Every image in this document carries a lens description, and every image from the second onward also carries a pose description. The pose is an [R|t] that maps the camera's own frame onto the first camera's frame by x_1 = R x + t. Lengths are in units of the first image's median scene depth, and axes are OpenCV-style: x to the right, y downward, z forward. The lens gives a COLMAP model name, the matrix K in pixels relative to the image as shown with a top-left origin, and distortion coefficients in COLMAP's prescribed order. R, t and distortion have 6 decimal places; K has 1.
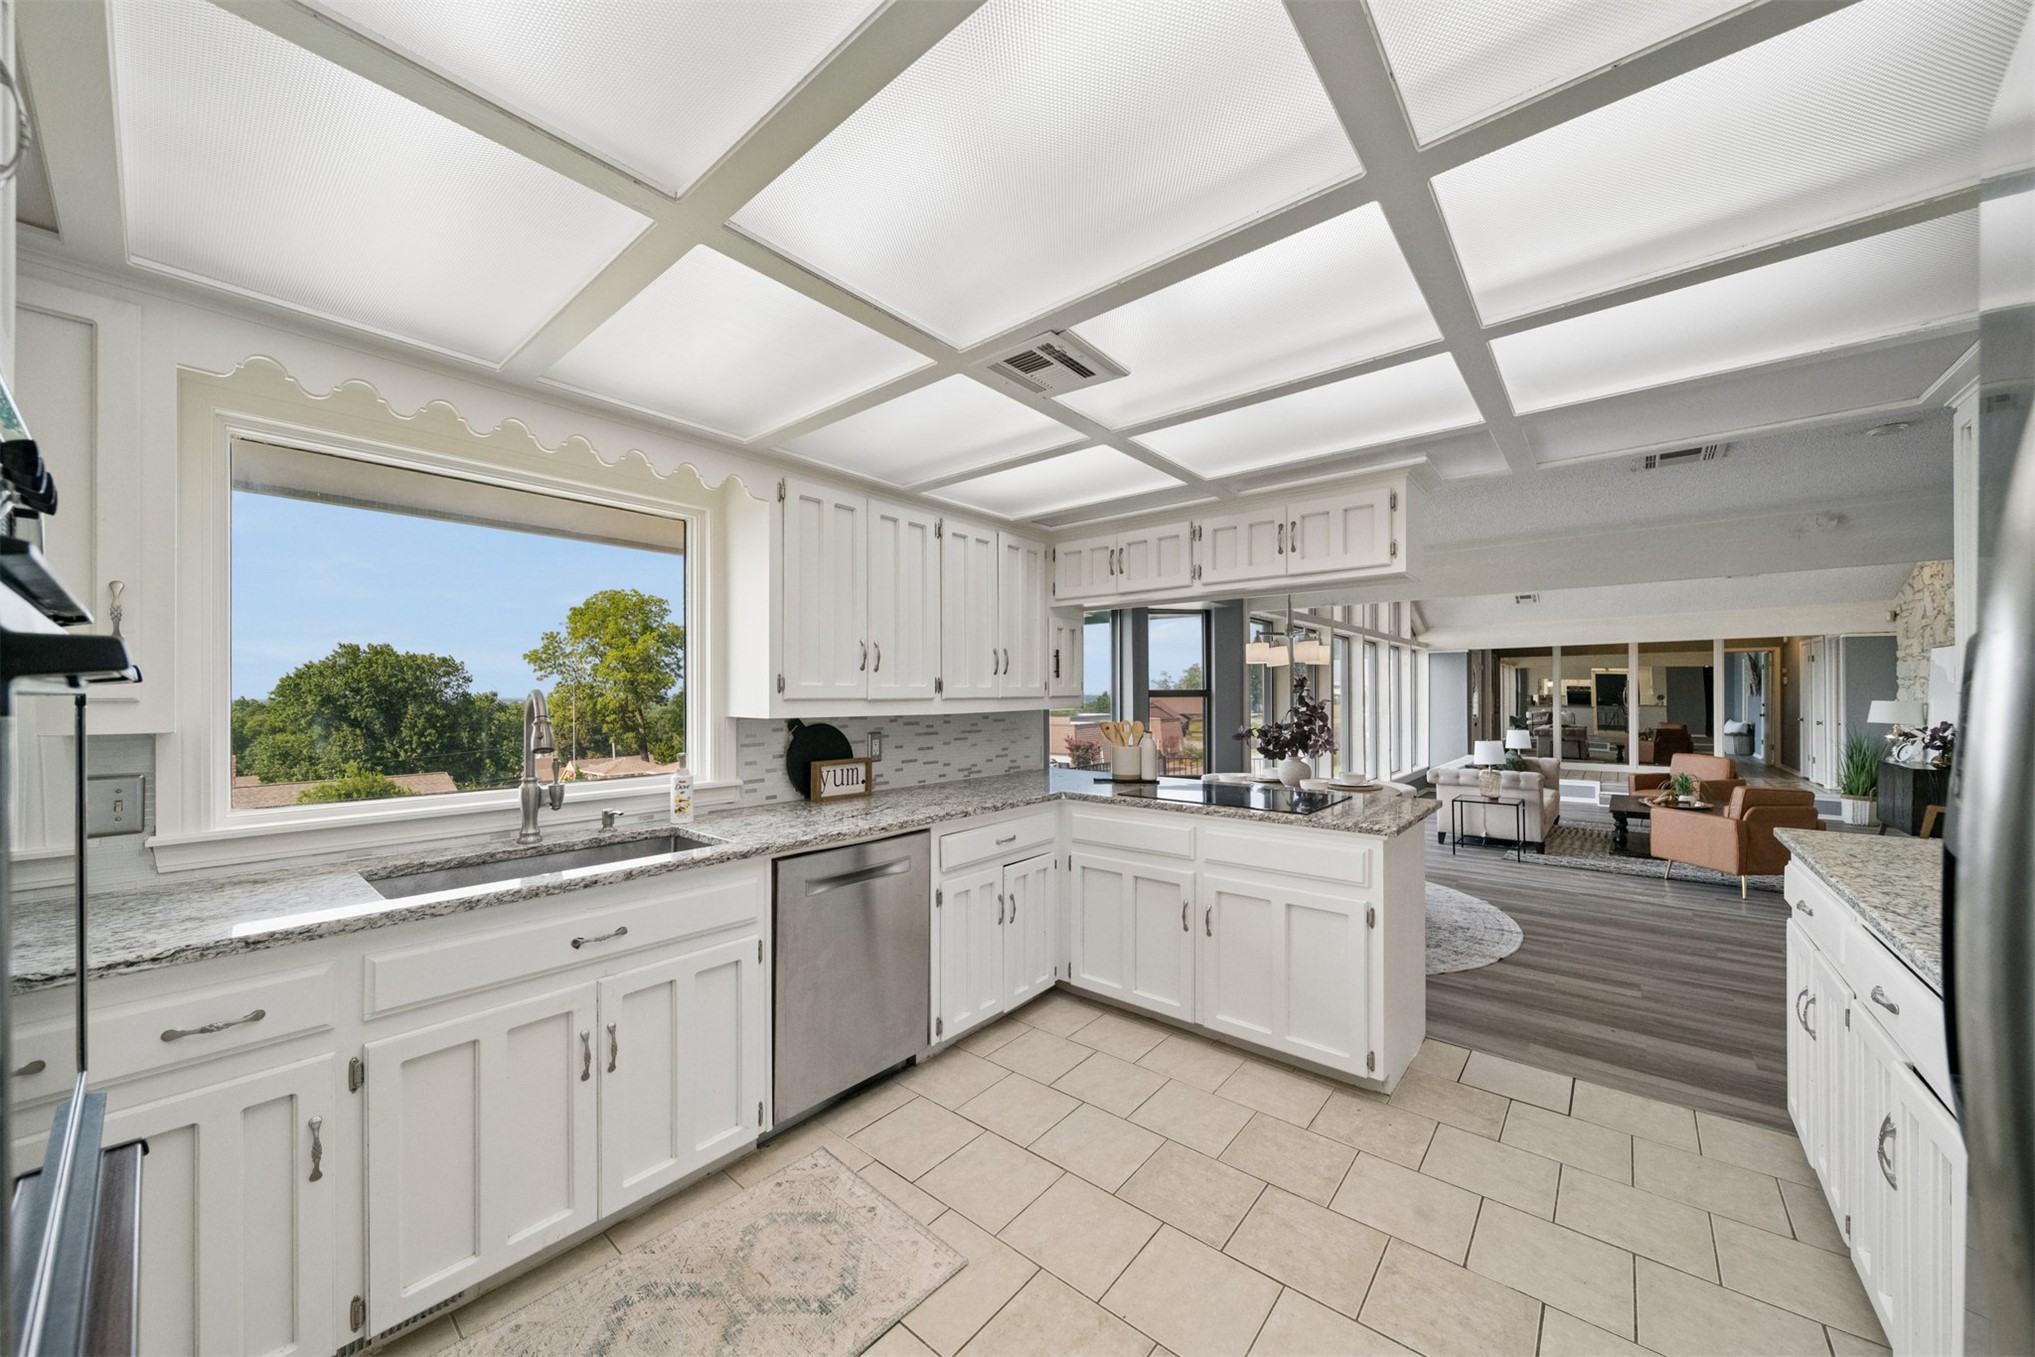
lens RADIAL K [[712.5, 0, 1024.9], [0, 712.5, 690.6], [0, 0, 1]] dist [0.001444, -0.001292]
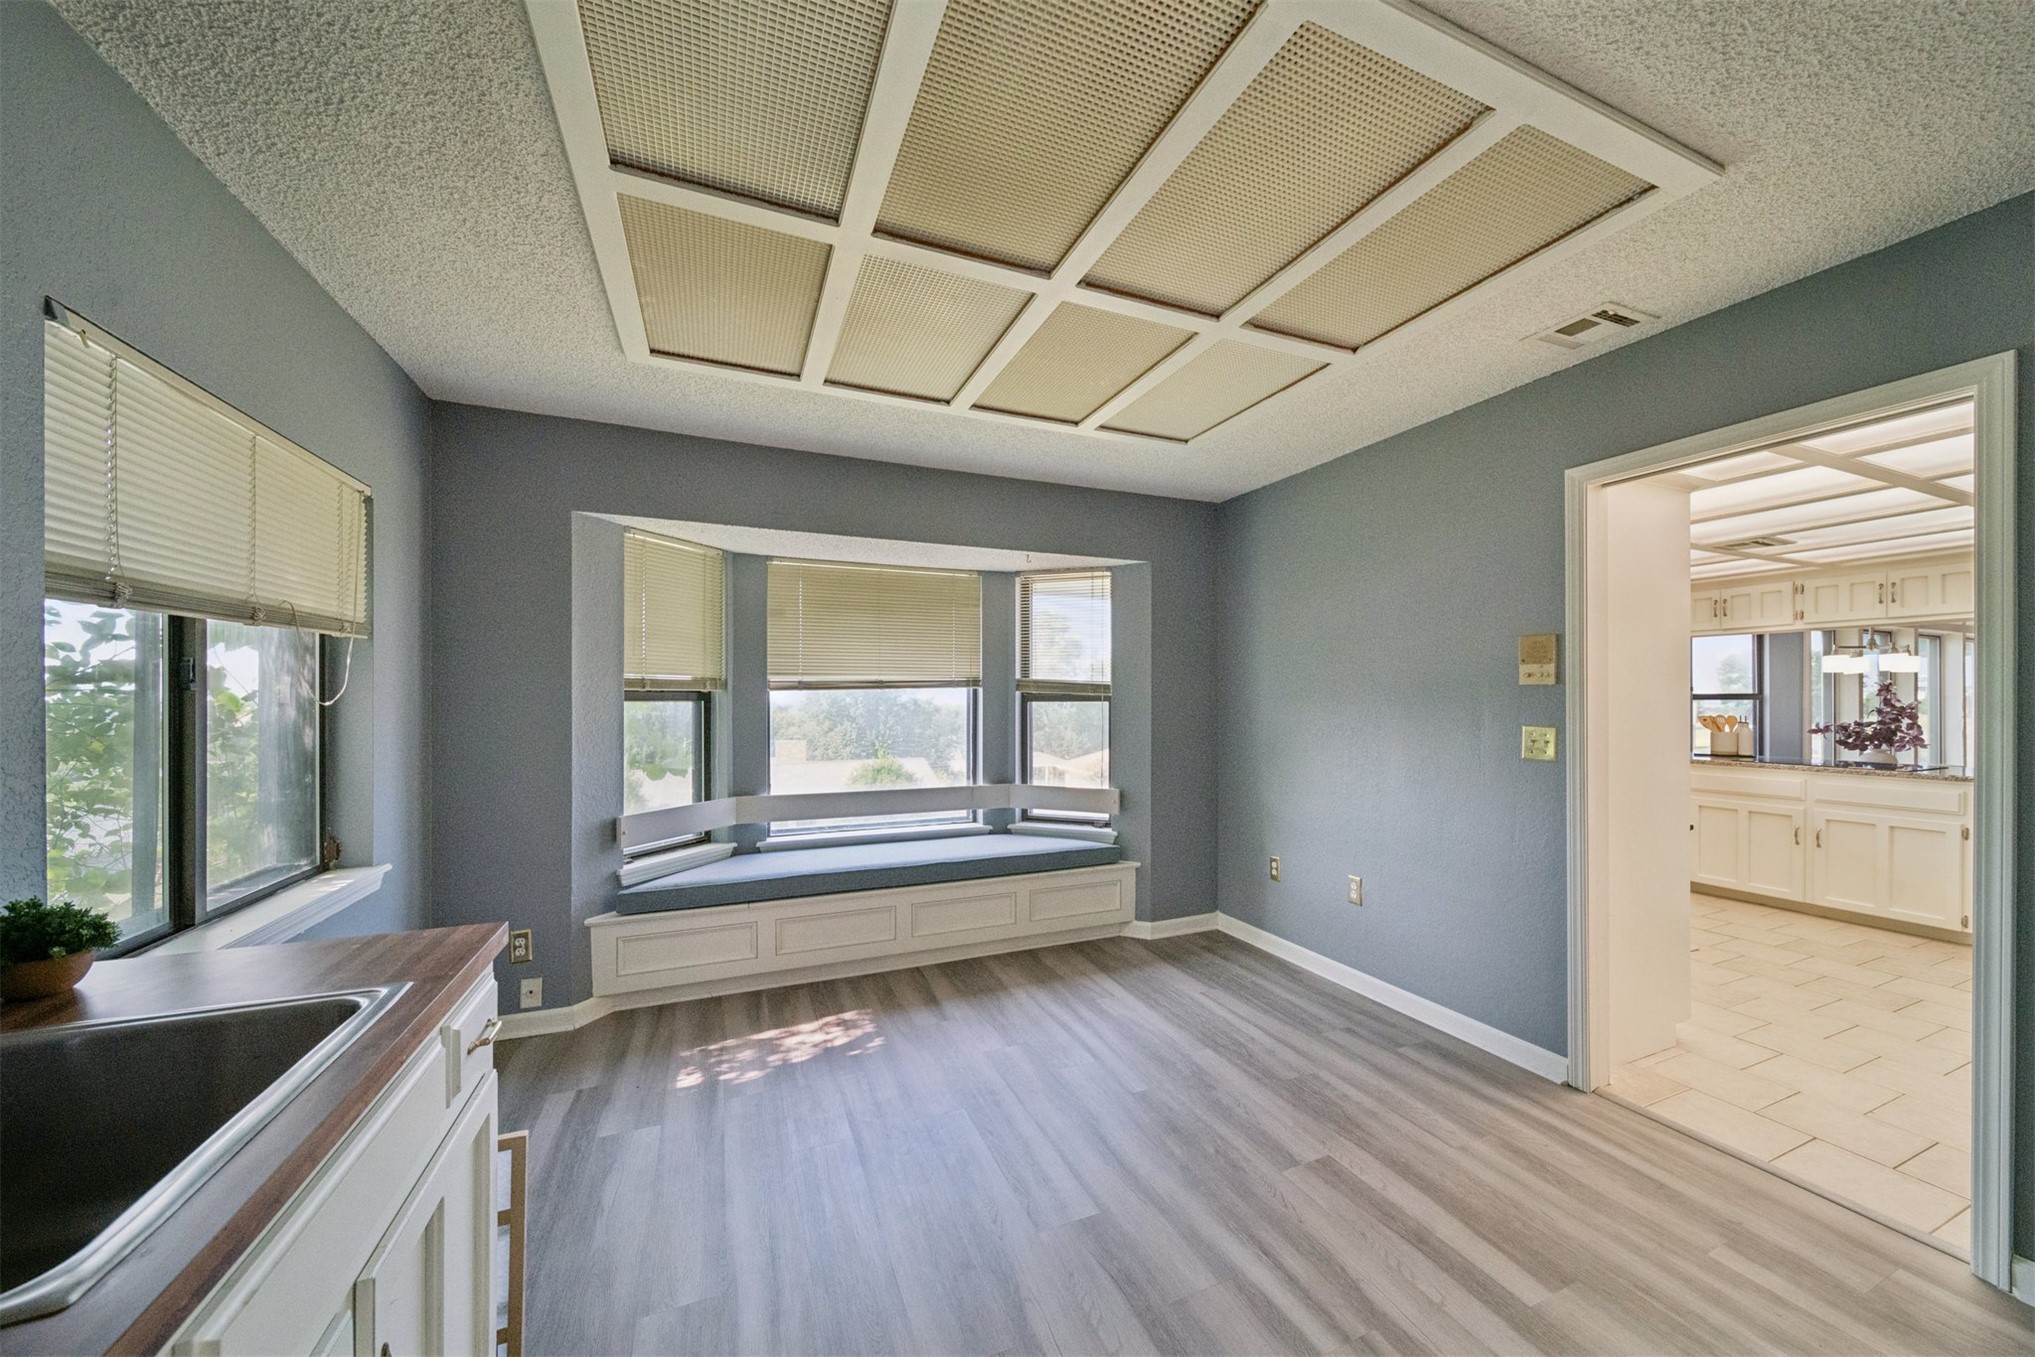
lens RADIAL K [[723.2, 0, 1048.4], [0, 723.2, 698.5], [0, 0, 1]] dist [-0.000115, -0.000180]
pose [[0.896205, 0.002205, -0.443634, -0.502366], [0.000217, 0.999985, 0.005409, 0.000123], [0.443639, -0.004943, 0.896192, -1.071060]]
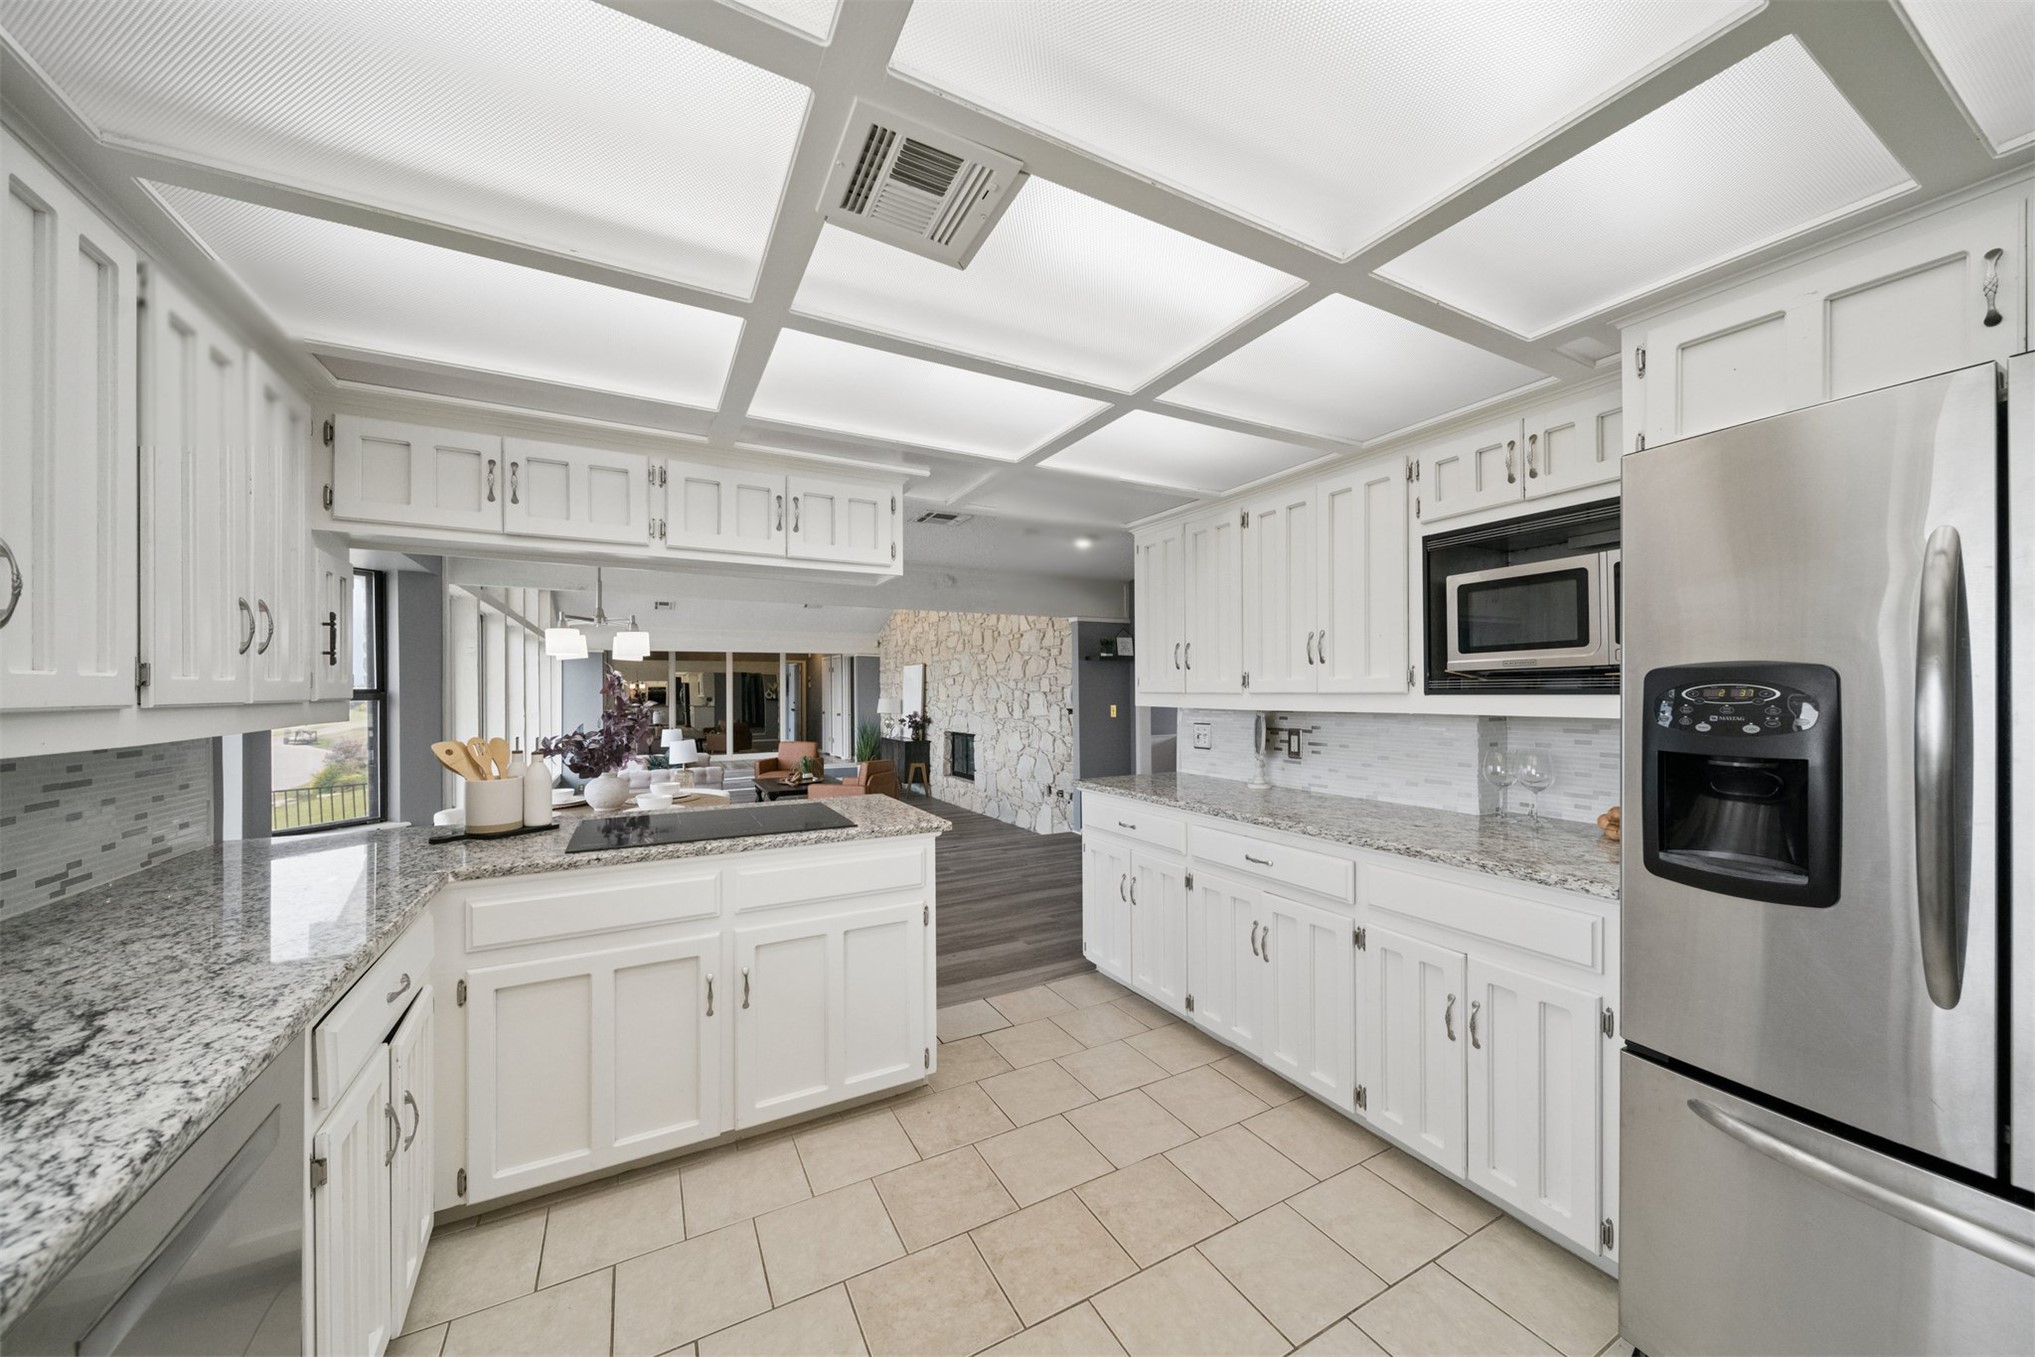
lens RADIAL K [[712.5, 0, 1024.9], [0, 712.5, 690.6], [0, 0, 1]] dist [0.001444, -0.001292]
pose [[0.370467, 0.002560, 0.928842, -0.303641], [-0.000250, 0.999996, -0.002656, 0.002603], [-0.928845, 0.000752, 0.370467, 0.379519]]
